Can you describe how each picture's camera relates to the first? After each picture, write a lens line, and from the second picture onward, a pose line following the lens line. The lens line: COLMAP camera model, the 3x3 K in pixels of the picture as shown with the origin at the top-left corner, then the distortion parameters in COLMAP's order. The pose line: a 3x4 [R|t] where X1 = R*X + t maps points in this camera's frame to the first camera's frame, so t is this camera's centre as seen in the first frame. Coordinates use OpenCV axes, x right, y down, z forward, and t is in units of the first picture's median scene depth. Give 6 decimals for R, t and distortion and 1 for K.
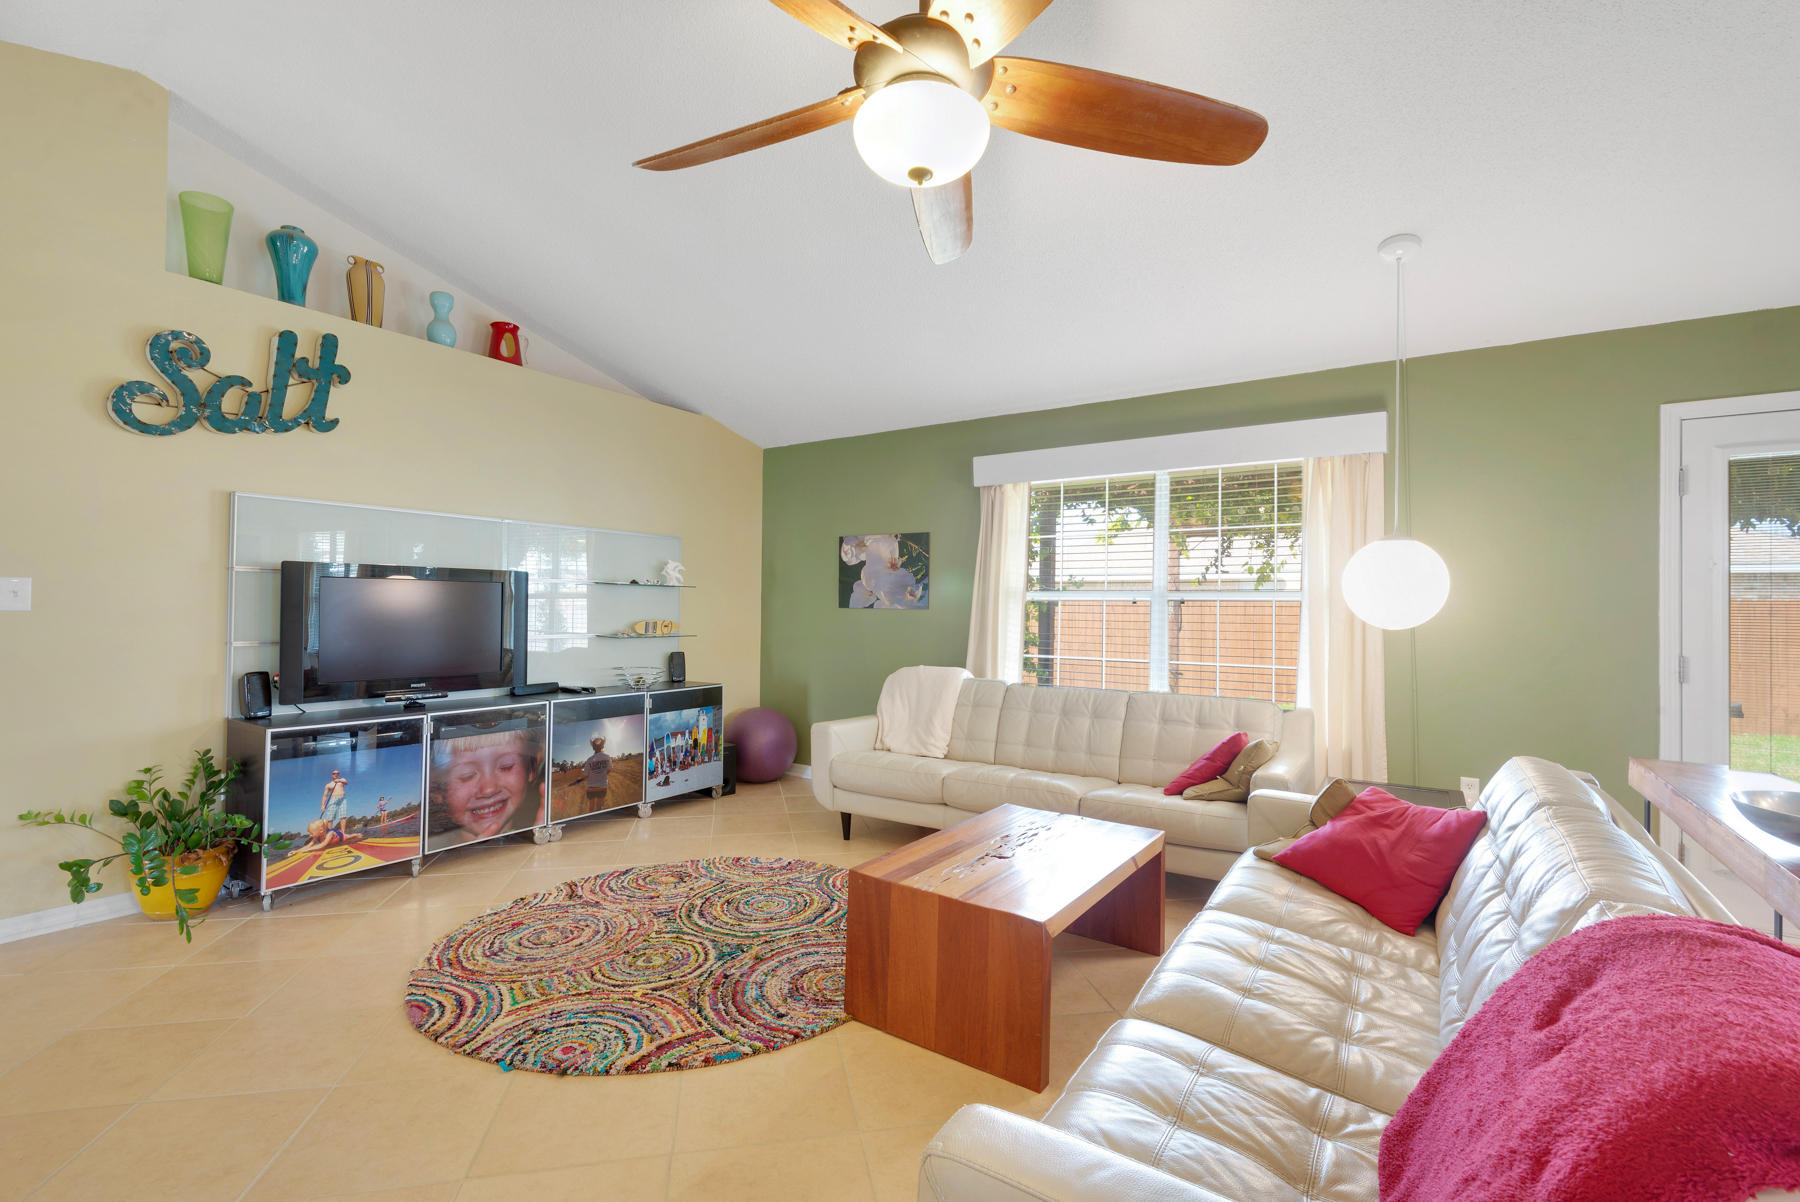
lens RADIAL K [[822.6, 0, 908.6], [0, 822.6, 599.5], [0, 0, 1]] dist [-0.013962, -0.001558]
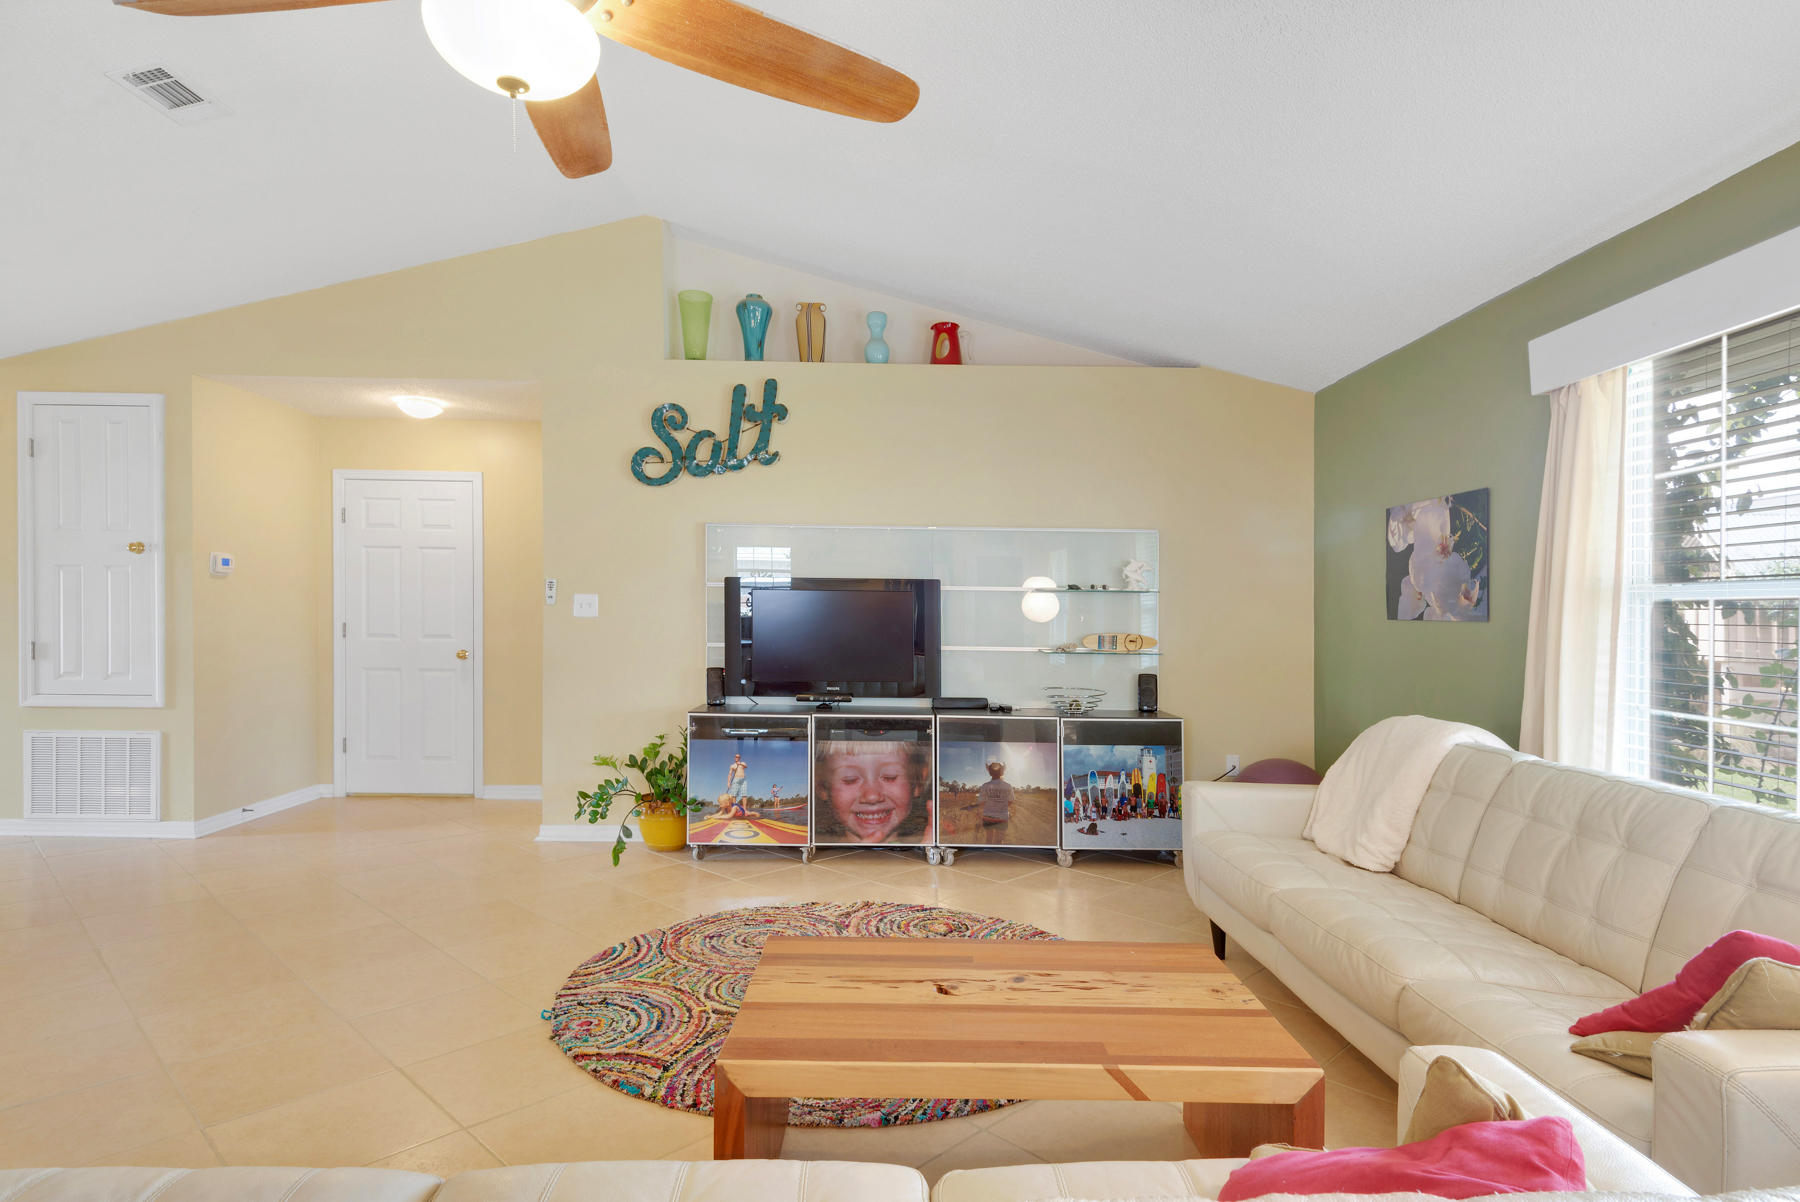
lens RADIAL K [[965.8, 0, 885.3], [0, 965.8, 619.0], [0, 0, 1]] dist [0.020772, -0.001633]
pose [[0.540110, 0.000244, -0.841594, 0.506463], [0.000703, 0.999999, 0.000741, 0.012866], [0.841594, -0.000992, 0.540110, 0.377379]]
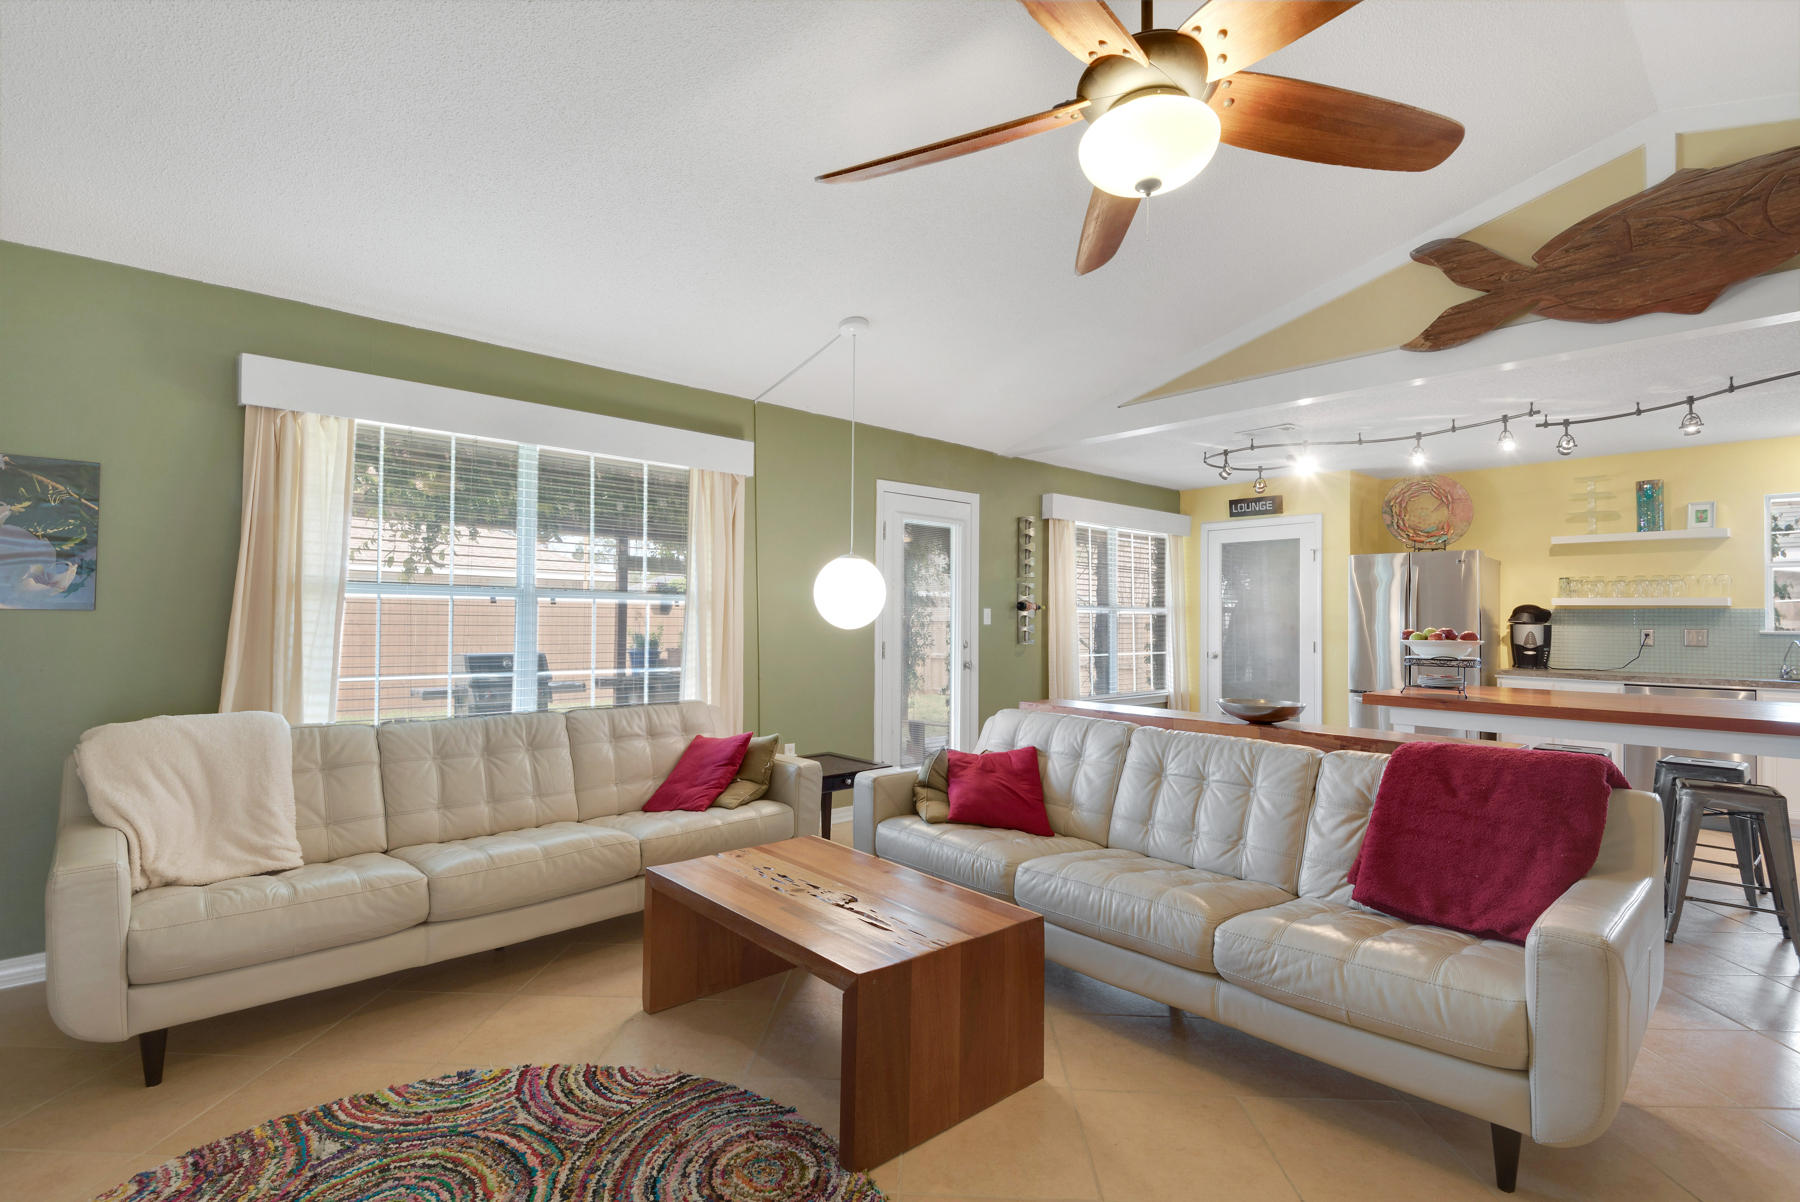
lens RADIAL K [[836.3, 0, 897.4], [0, 836.3, 605.4], [0, 0, 1]] dist [-0.000956, -0.001797]
pose [[0.218136, 0.002559, 0.975915, -0.524280], [-0.022448, 0.999745, 0.002396, -0.005244], [-0.975660, -0.022430, 0.218138, 0.526564]]
